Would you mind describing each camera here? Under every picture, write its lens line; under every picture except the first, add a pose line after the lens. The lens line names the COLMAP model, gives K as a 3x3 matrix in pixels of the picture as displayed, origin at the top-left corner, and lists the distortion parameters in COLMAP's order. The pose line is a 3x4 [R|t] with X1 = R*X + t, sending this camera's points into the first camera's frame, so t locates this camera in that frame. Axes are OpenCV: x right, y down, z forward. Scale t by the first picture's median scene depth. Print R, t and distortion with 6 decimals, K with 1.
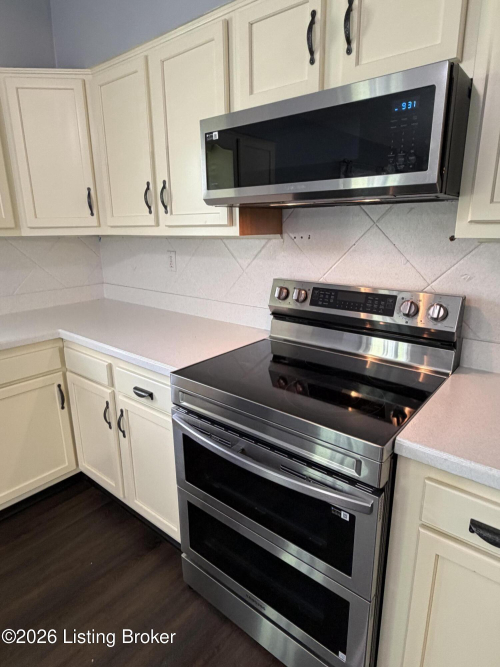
lens RADIAL K [[396.2, 0, 250.0], [0, 396.2, 333.5], [0, 0, 1]] dist [-0.025090, -0.000773]
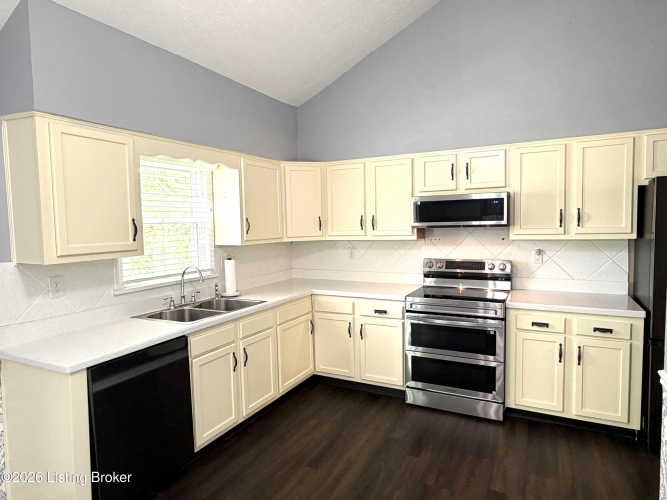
lens RADIAL K [[396.2, 0, 333.5], [0, 396.2, 250.0], [0, 0, 1]] dist [-0.025090, -0.000773]
pose [[0.980149, -0.029628, 0.196036, -0.898517], [0.068266, 0.978742, -0.193398, 0.212415], [-0.186139, 0.202942, 0.961336, -1.055111]]
